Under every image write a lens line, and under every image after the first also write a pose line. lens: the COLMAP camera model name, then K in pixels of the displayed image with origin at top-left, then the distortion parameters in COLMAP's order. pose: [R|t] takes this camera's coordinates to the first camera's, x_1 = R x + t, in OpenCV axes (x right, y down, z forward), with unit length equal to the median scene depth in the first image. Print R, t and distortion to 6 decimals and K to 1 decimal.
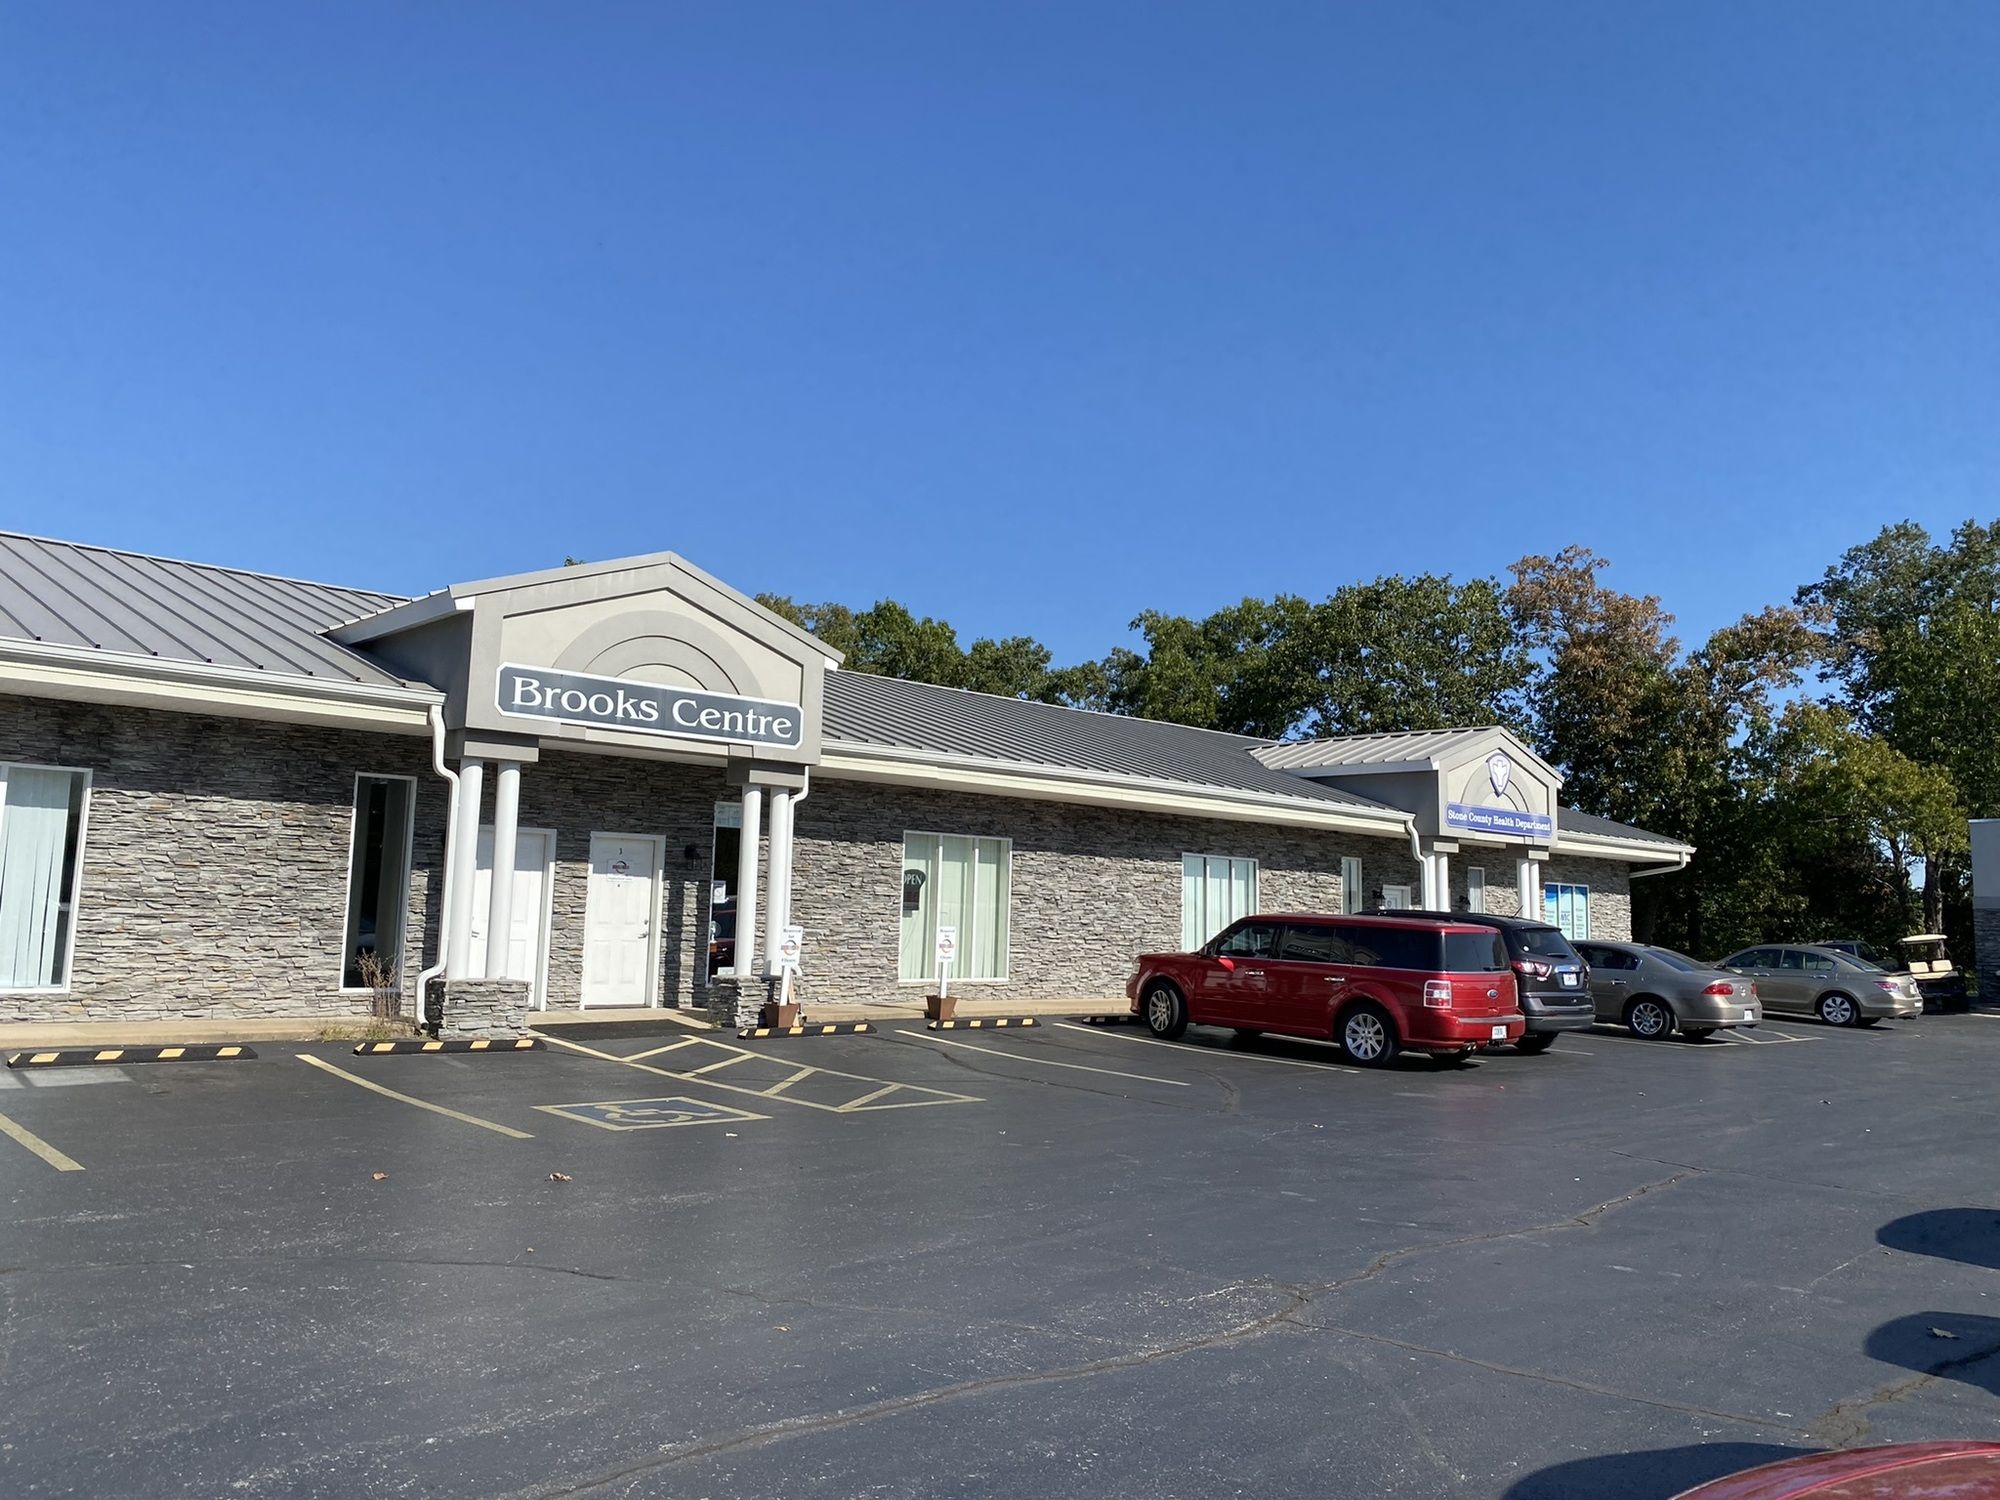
lens RADIAL K [[1517.8, 0, 966.0], [0, 1517.8, 732.0], [0, 0, 1]] dist [0.046948, -0.056413]
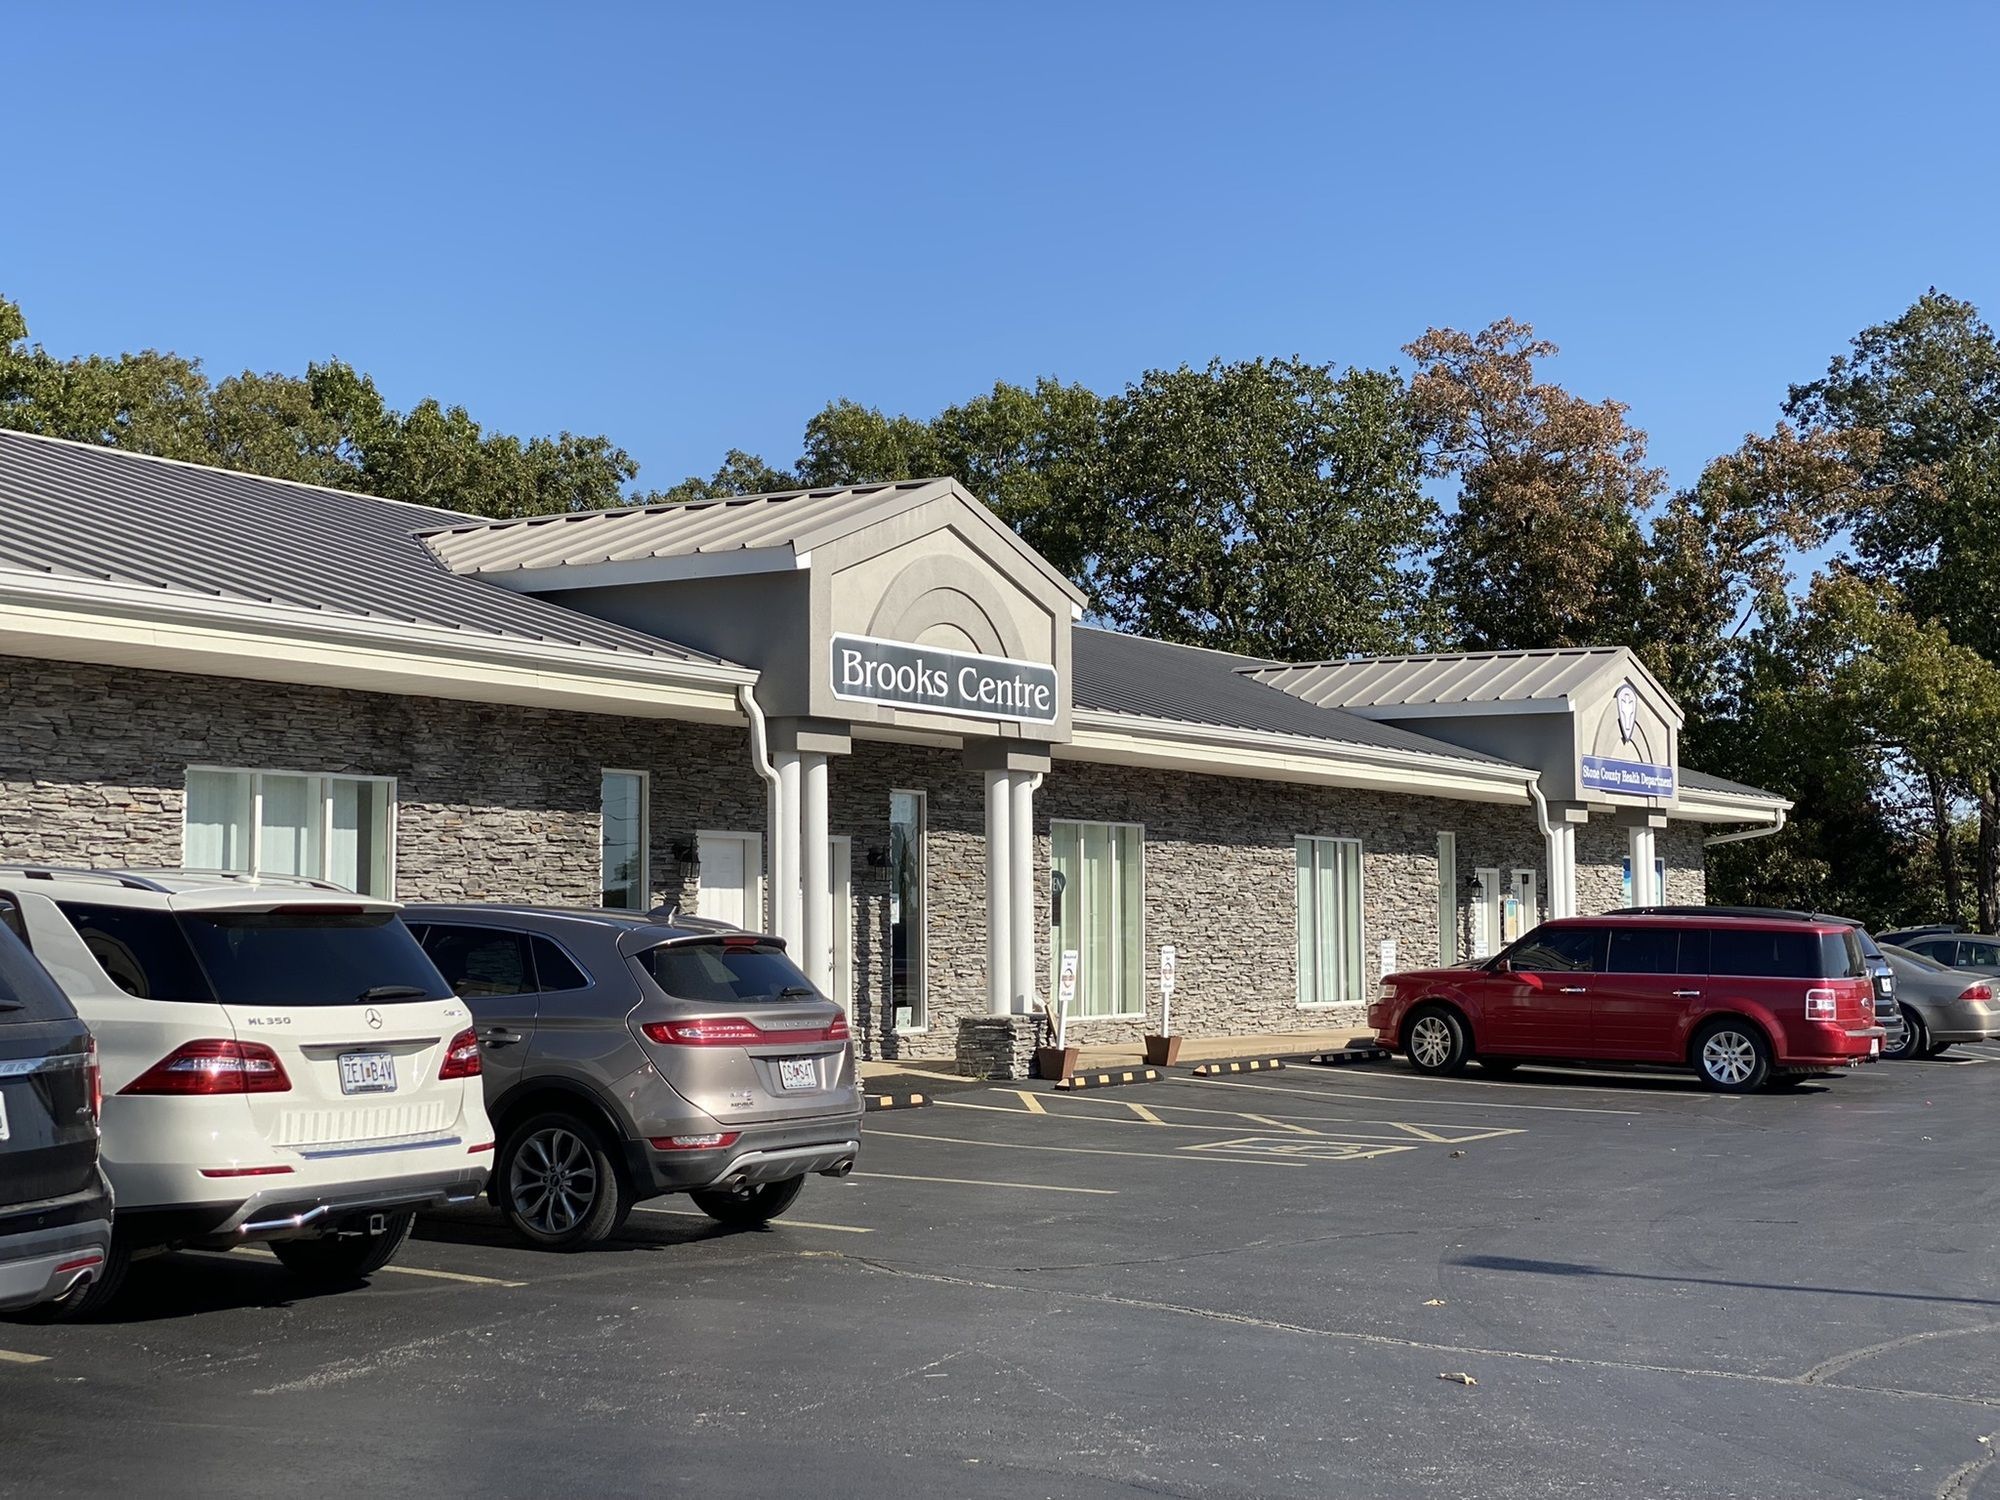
lens RADIAL K [[2959.4, 0, 992.2], [0, 2959.4, 741.1], [0, 0, 1]] dist [0.102557, 0.000000]
pose [[0.954441, -0.011079, 0.298193, -0.472551], [-0.007838, 0.998035, 0.062170, -0.058902], [-0.298296, -0.061675, 0.952479, -0.344578]]
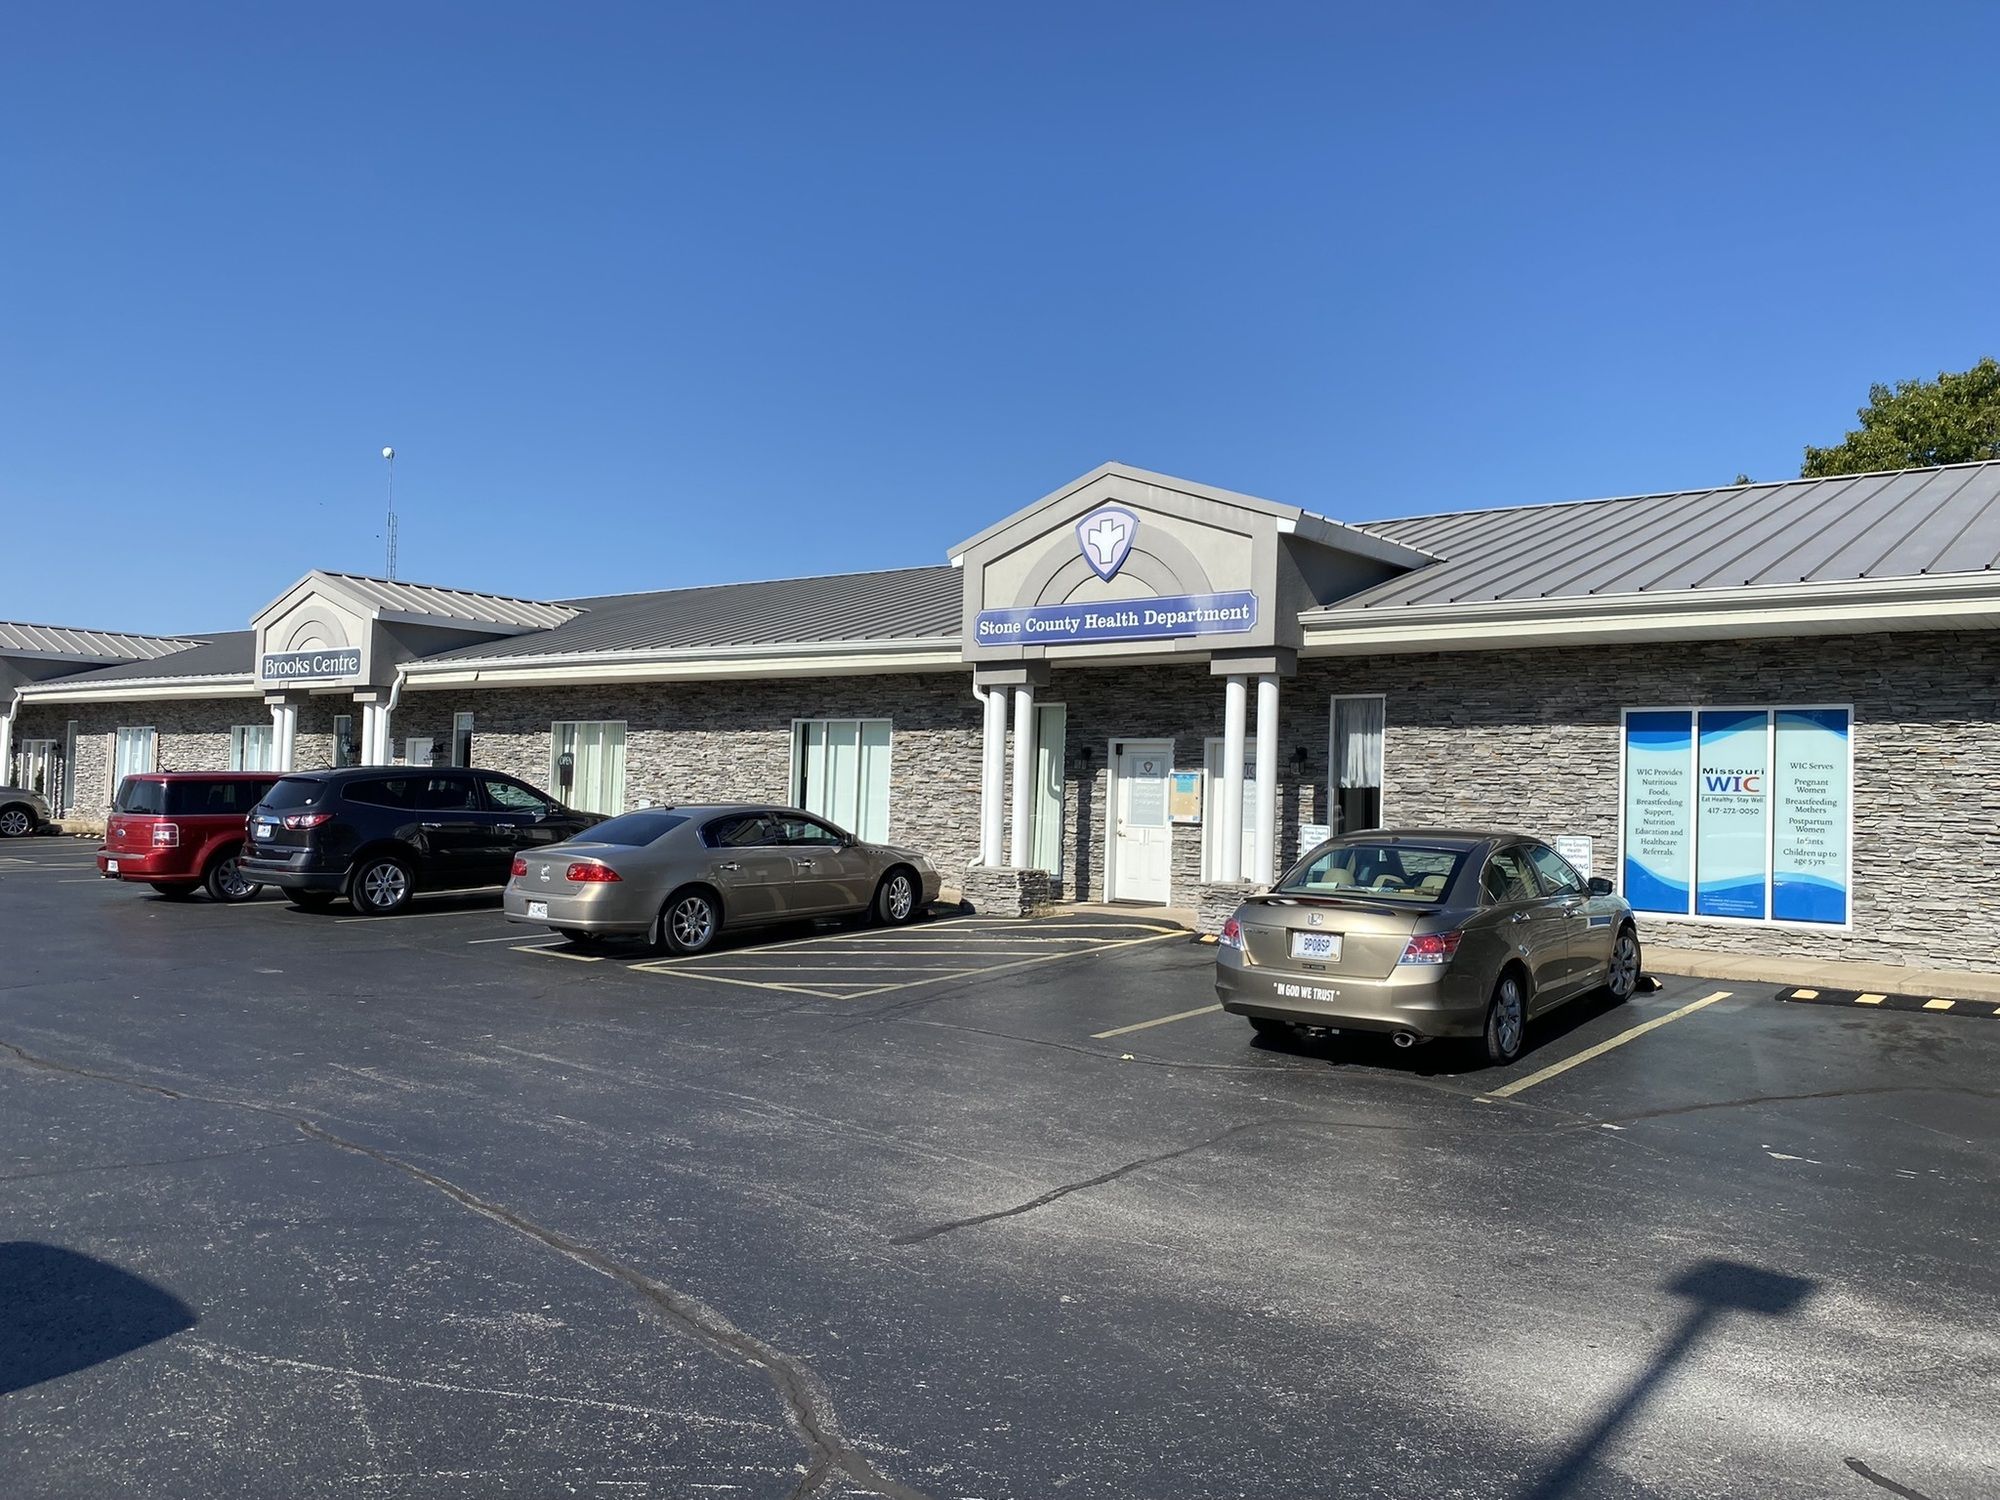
lens RADIAL K [[1517.8, 0, 1008.4], [0, 1517.8, 760.8], [0, 0, 1]] dist [0.046948, -0.056413]
pose [[0.151292, -0.049002, -0.987274, 1.191717], [0.092375, 0.995101, -0.035234, 0.167097], [0.984163, -0.085868, 0.155078, 1.112024]]
